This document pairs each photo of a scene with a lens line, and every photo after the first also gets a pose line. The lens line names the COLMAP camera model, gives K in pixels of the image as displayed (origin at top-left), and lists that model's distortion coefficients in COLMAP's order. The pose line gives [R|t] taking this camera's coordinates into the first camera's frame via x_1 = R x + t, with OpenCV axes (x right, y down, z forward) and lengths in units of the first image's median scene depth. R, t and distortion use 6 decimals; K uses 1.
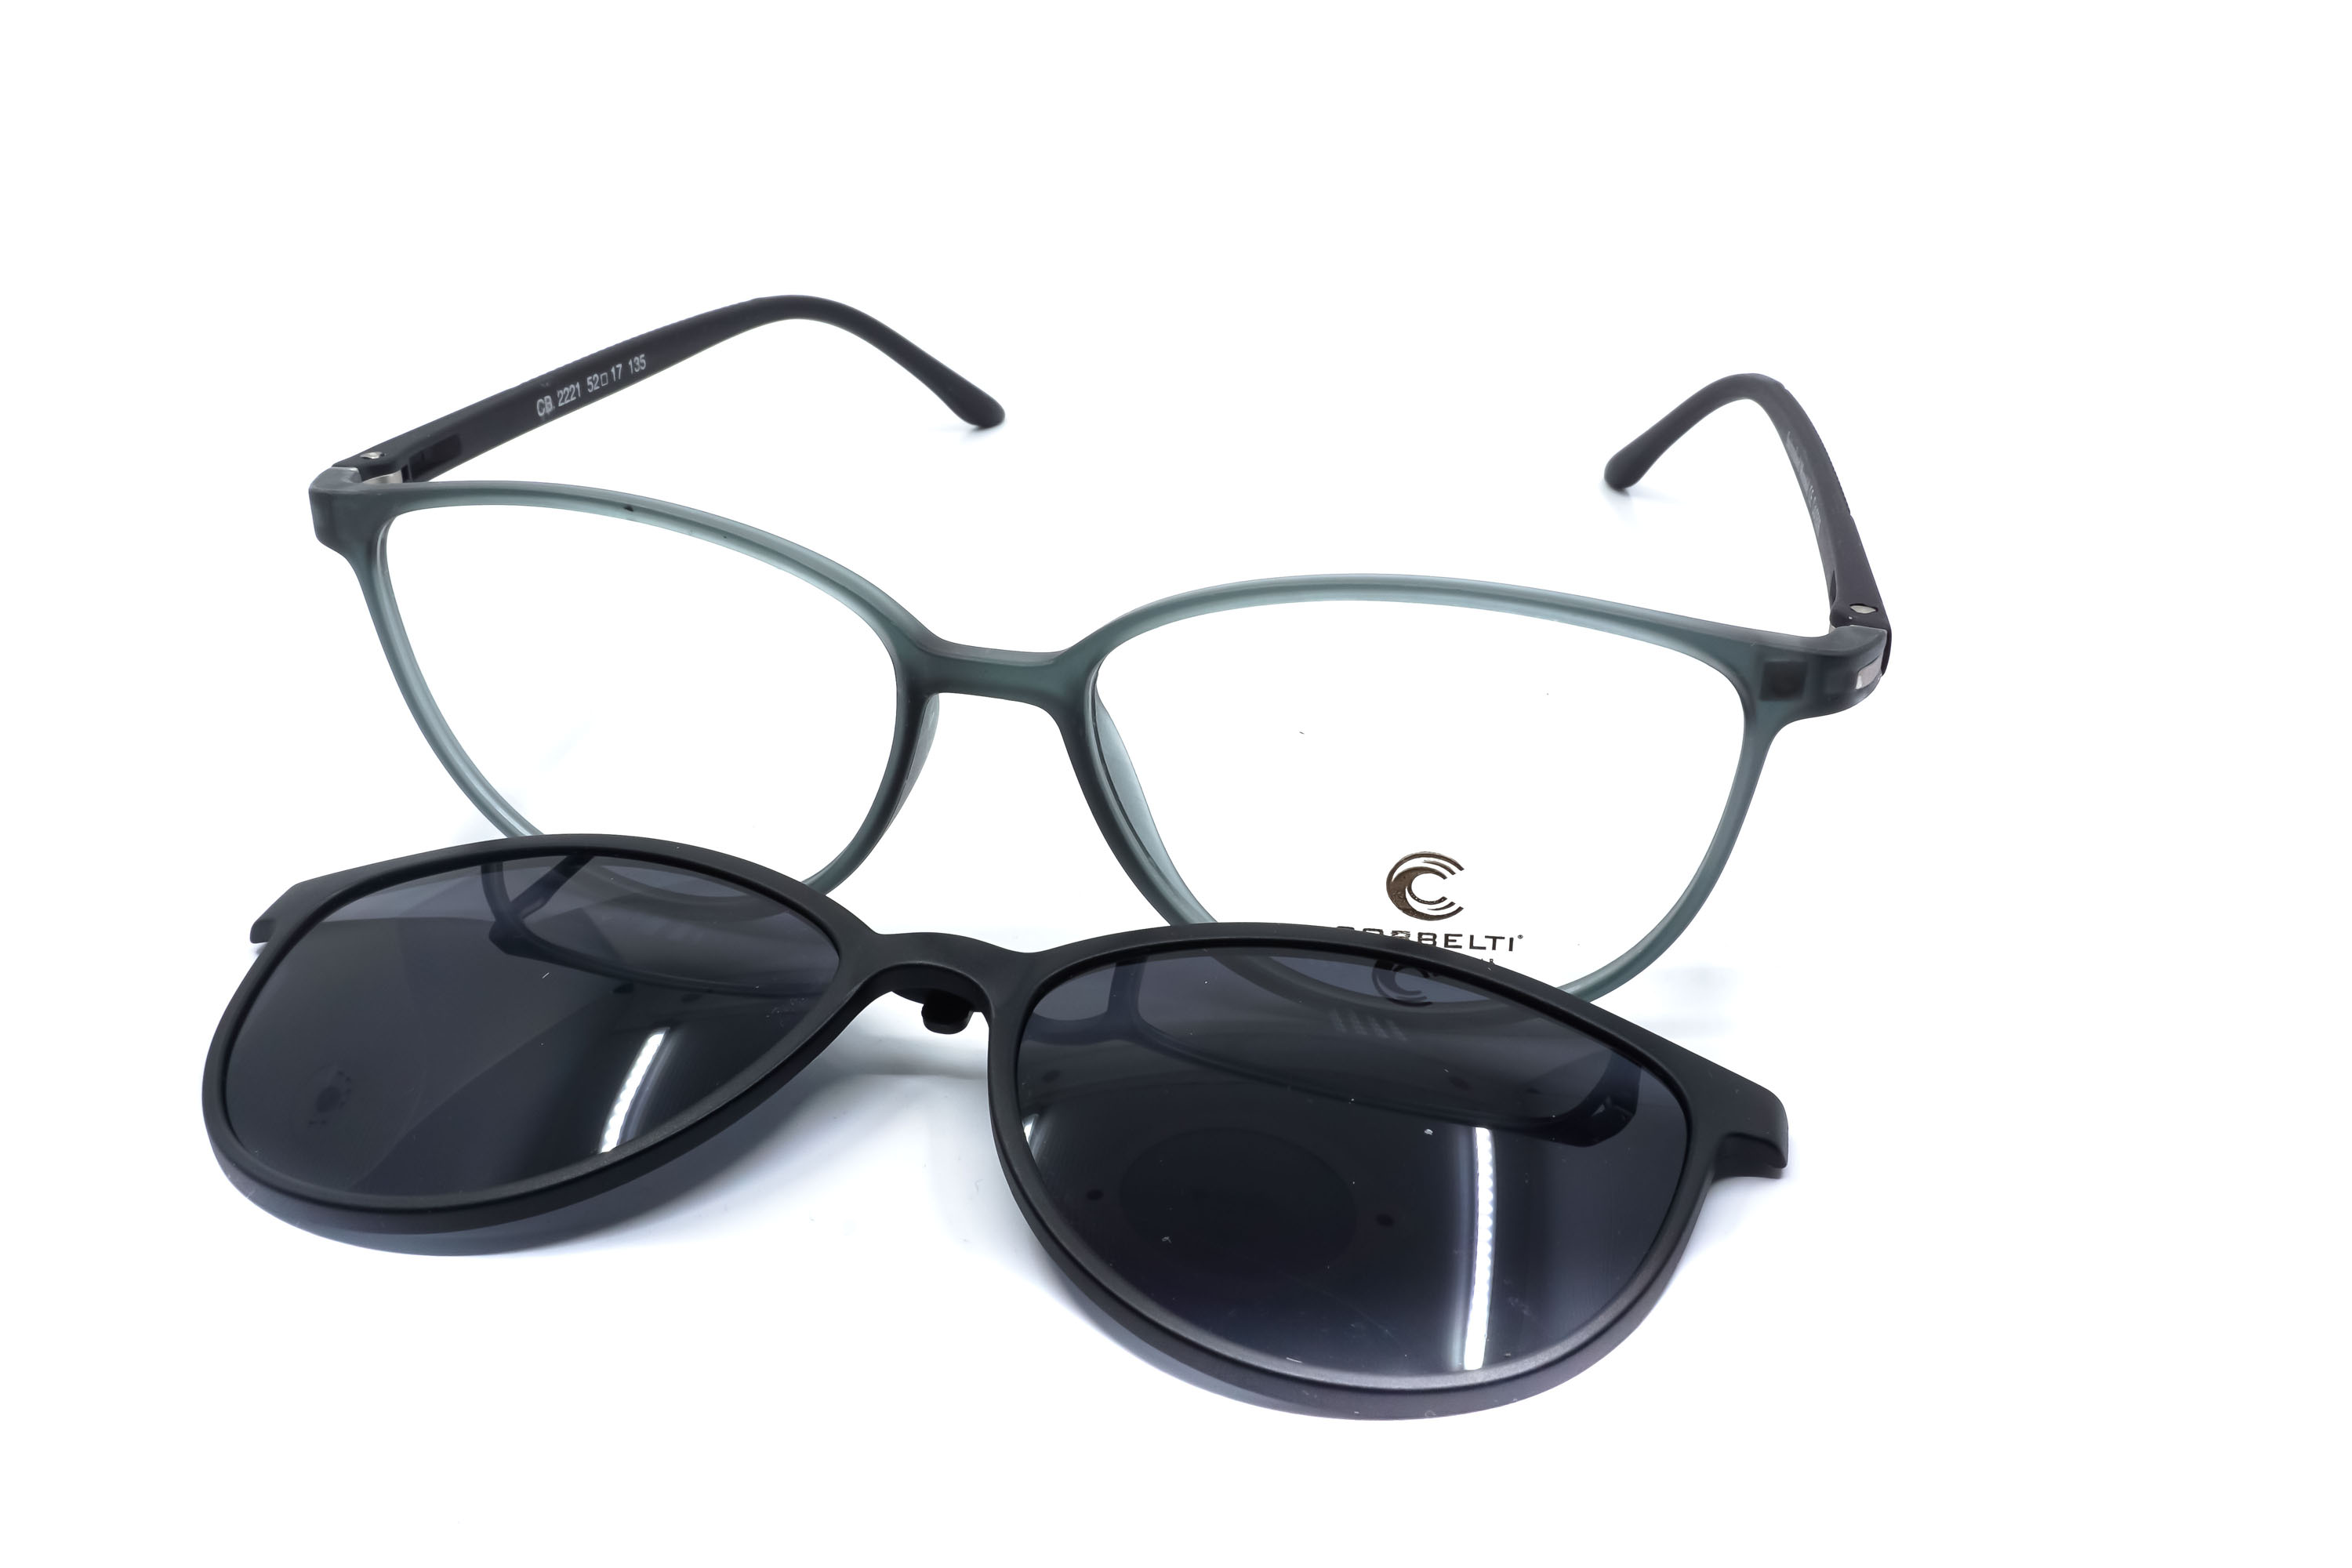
lens RADIAL K [[2249.5, 0, 1177.3], [0, 2249.5, 719.5], [0, 0, 1]] dist [-0.006133, -0.004002]
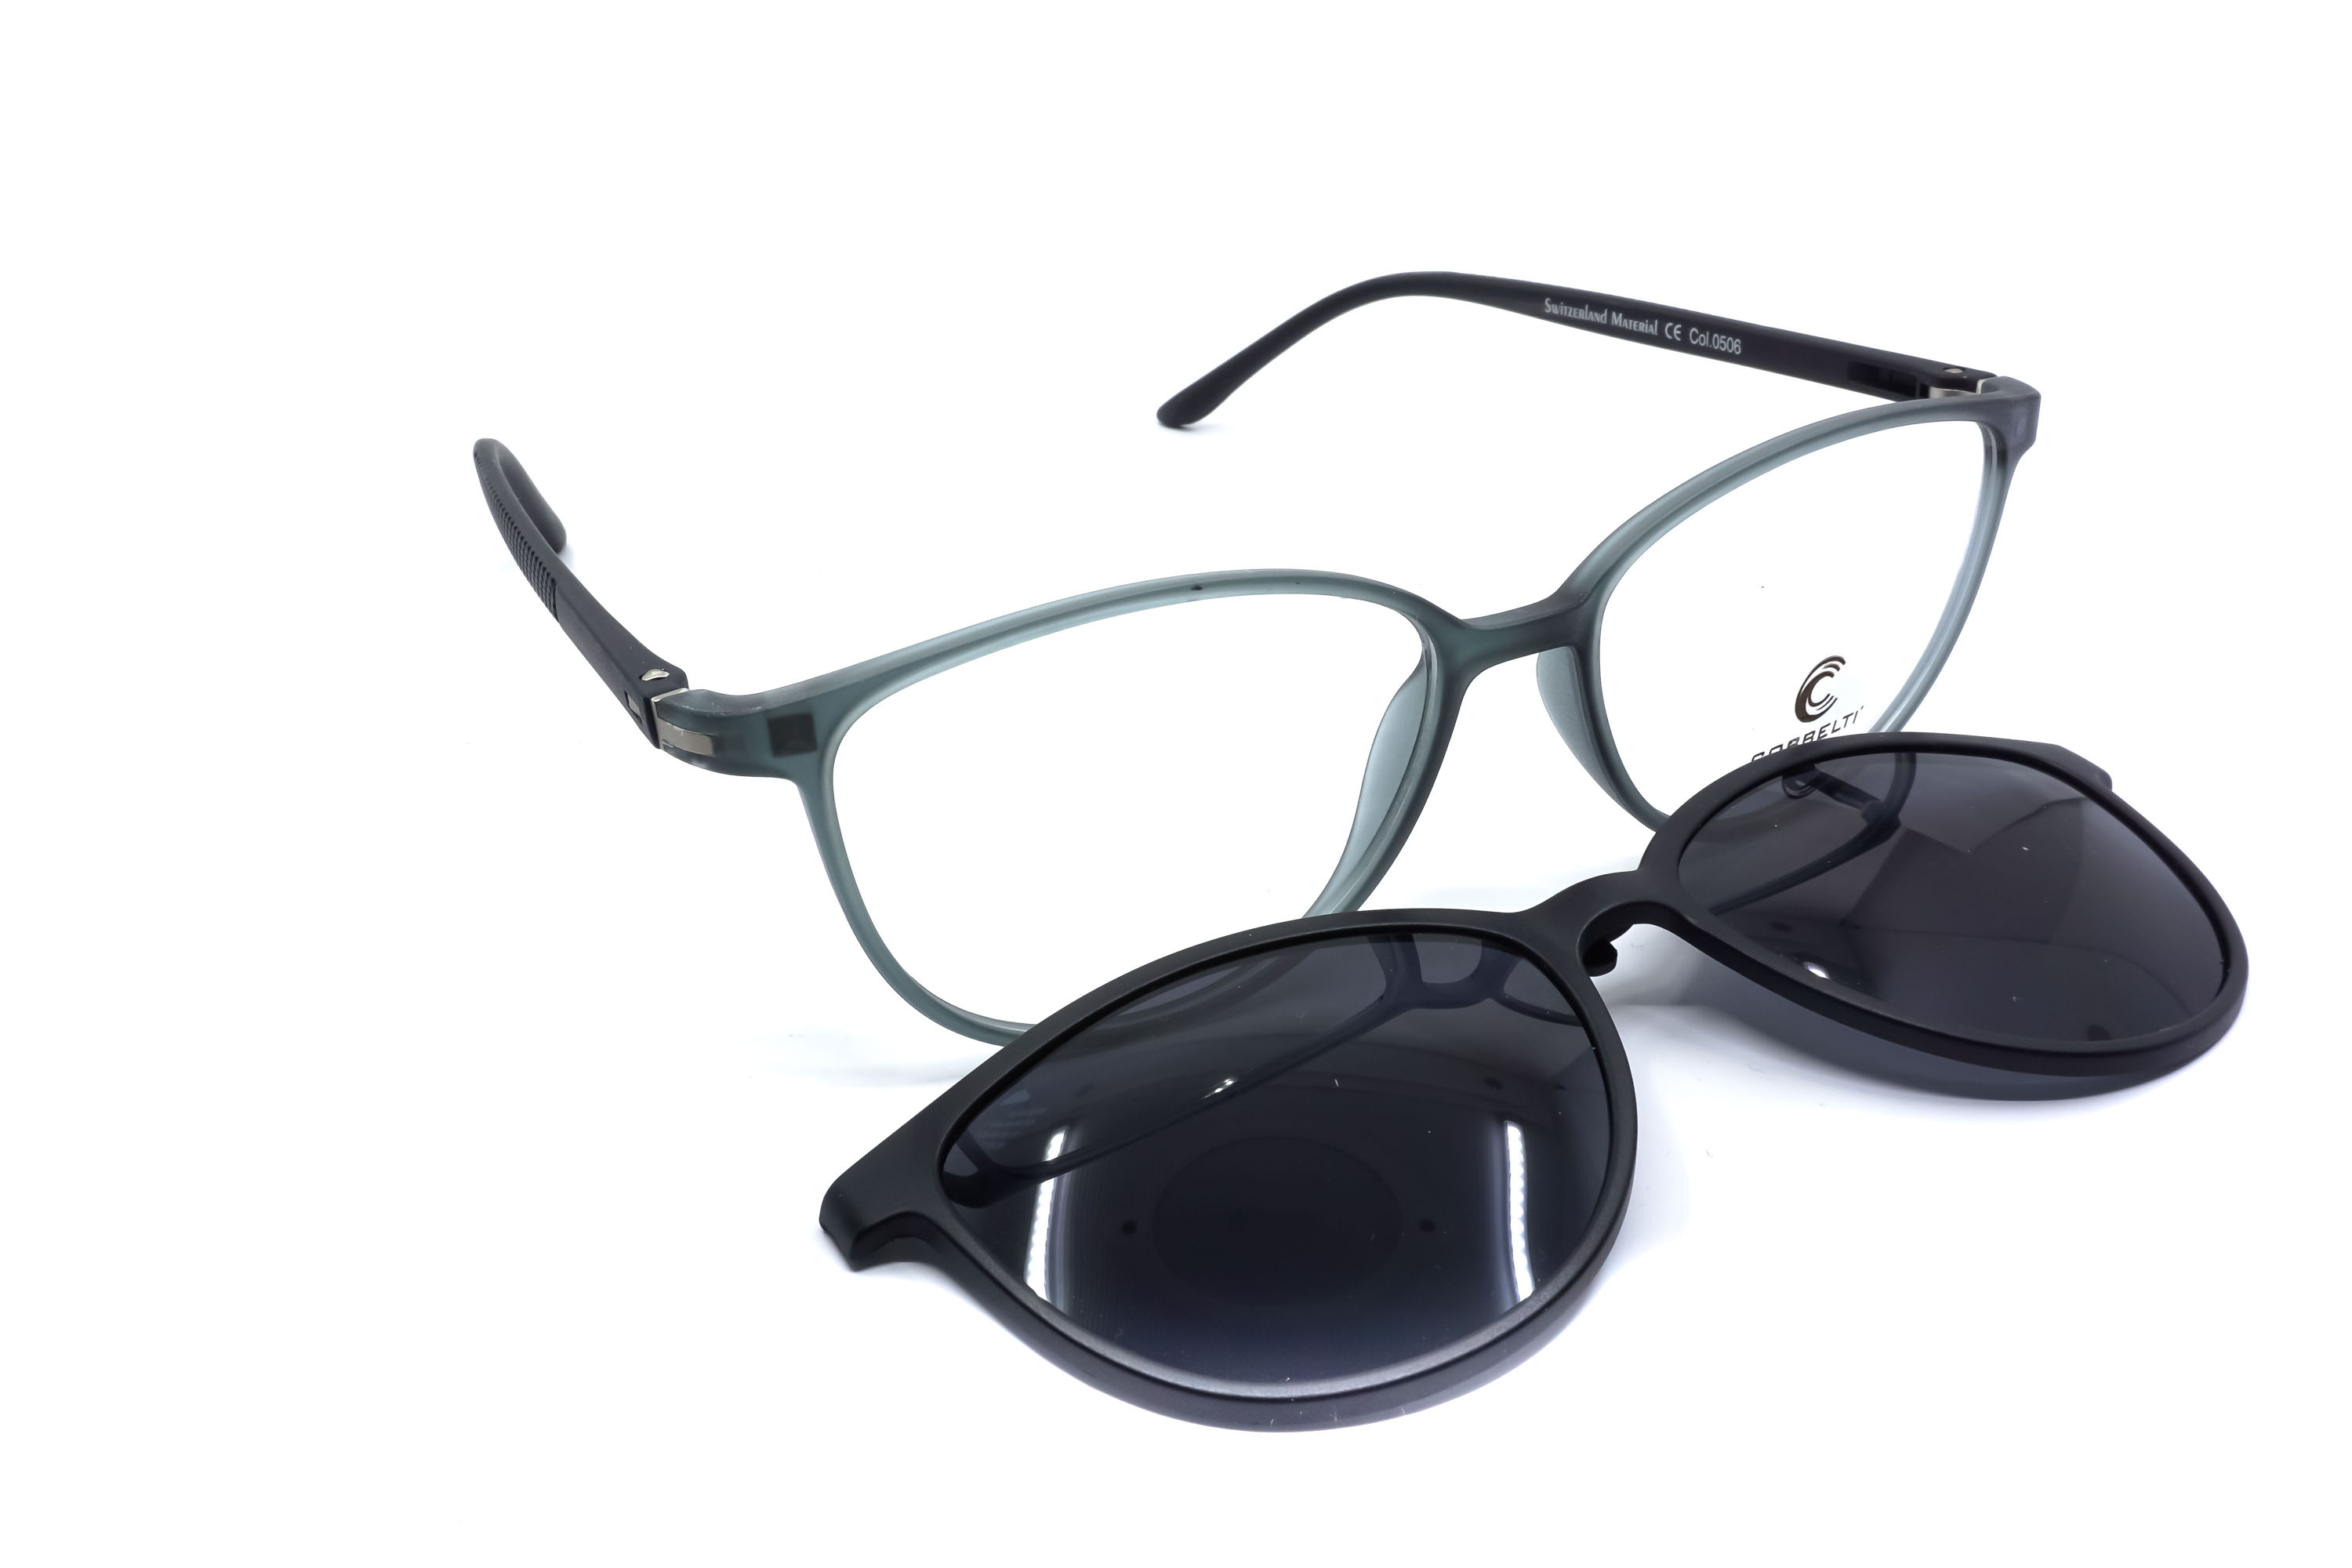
lens RADIAL K [[2312.9, 0, 1176.0], [0, 2312.9, 784.0], [0, 0, 1]] dist [-0.000642, -0.006860]
pose [[0.704026, -0.344253, 0.621158, -0.863318], [0.336256, 0.931986, 0.135402, -0.150547], [-0.625523, 0.113542, 0.771900, 0.288426]]
